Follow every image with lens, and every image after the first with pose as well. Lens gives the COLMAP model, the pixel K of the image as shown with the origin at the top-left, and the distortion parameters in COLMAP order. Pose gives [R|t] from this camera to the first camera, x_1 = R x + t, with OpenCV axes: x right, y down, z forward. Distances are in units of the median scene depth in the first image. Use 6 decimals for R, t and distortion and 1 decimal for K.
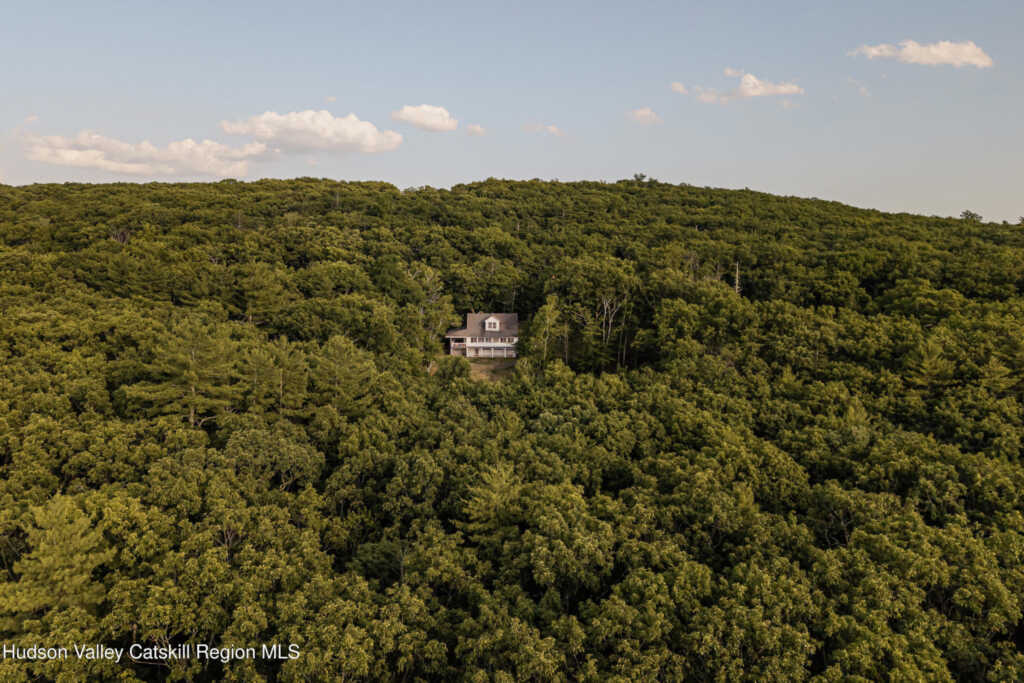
lens RADIAL K [[685.4, 0, 512.0], [0, 685.4, 341.5], [0, 0, 1]] dist [0.001814, 0.000100]
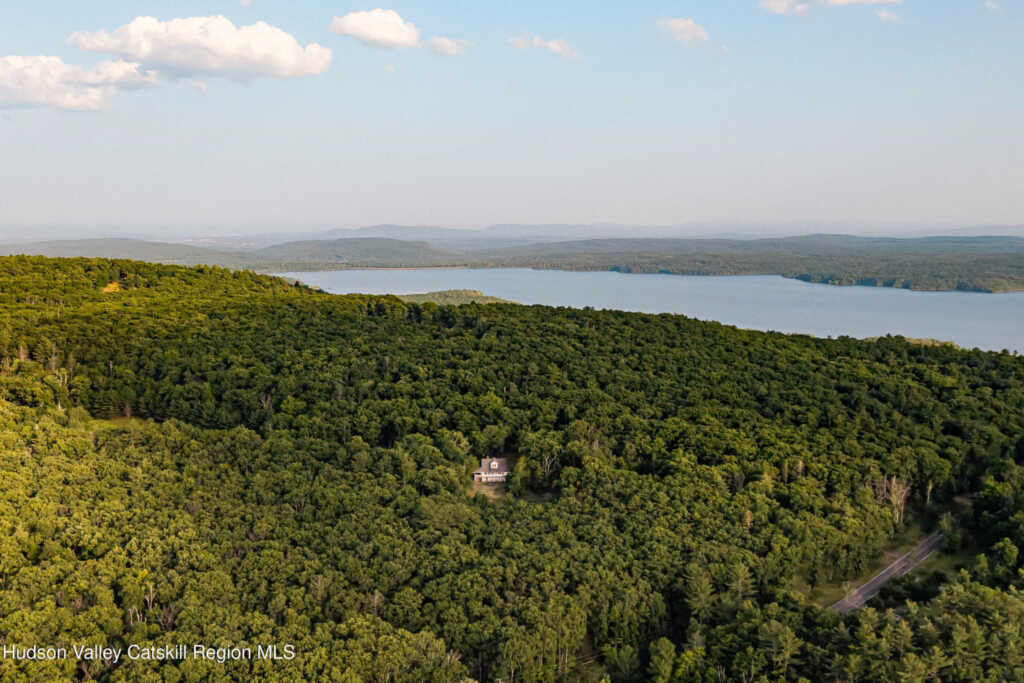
lens RADIAL K [[685.4, 0, 512.0], [0, 685.4, 341.5], [0, 0, 1]] dist [0.001814, 0.000100]
pose [[0.999460, -0.019733, 0.026273, -0.023065], [0.021920, 0.996078, -0.085724, -0.230221], [-0.024478, 0.086254, 0.995972, -1.156014]]
